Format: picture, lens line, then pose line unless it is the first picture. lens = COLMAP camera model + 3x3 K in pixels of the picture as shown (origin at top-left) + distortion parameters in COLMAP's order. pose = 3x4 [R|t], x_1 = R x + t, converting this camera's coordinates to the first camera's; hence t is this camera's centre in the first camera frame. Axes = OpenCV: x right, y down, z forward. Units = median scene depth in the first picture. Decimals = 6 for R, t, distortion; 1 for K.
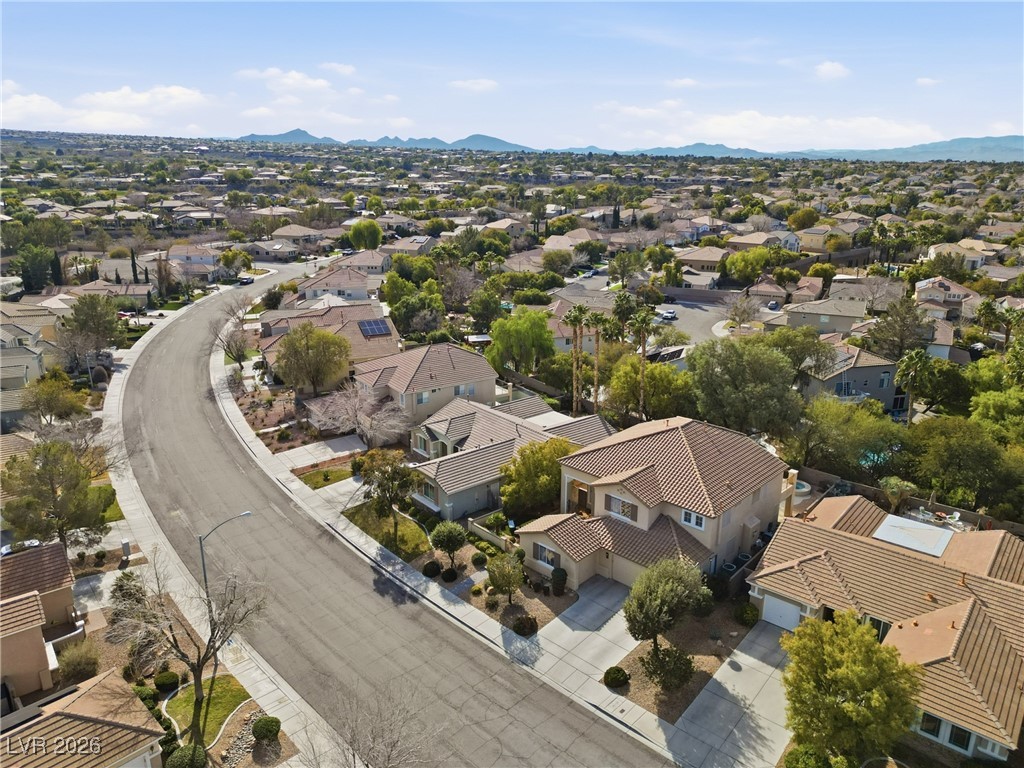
lens RADIAL K [[708.9, 0, 514.8], [0, 708.9, 376.1], [0, 0, 1]] dist [0.065666, -0.063631]
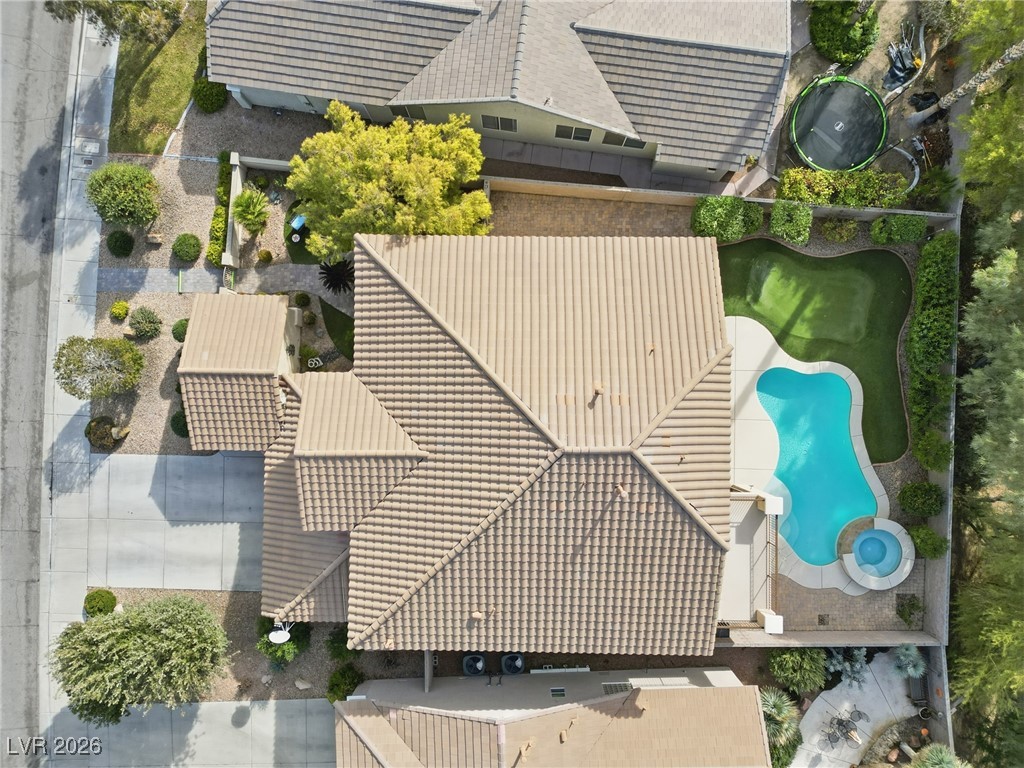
lens RADIAL K [[708.9, 0, 515.7], [0, 708.9, 385.4], [0, 0, 1]] dist [0.065666, -0.063631]
pose [[0.672775, 0.739725, -0.013436, 0.195611], [-0.206233, 0.204946, 0.956799, -0.288650], [0.710522, -0.640940, 0.290439, 0.902725]]
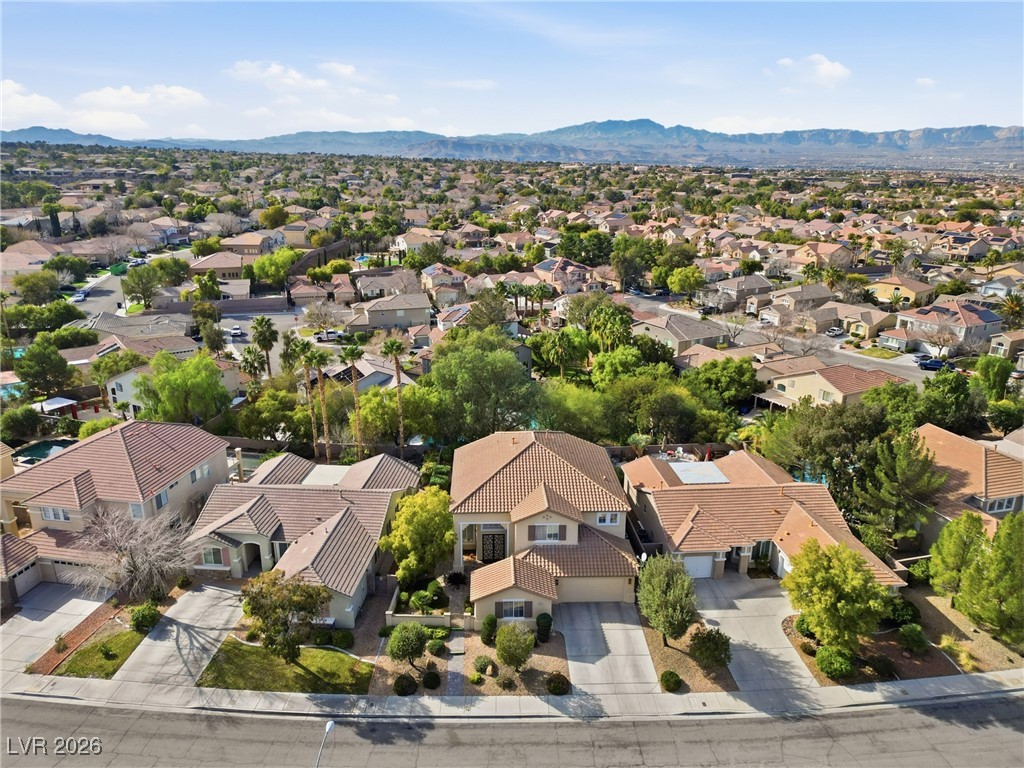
lens RADIAL K [[708.9, 0, 510.2], [0, 708.9, 374.7], [0, 0, 1]] dist [0.065666, -0.063631]
pose [[0.703523, -0.205178, 0.680410, -0.492561], [0.197598, 0.976139, 0.090045, -0.128064], [-0.682650, 0.071099, 0.727279, 0.256511]]
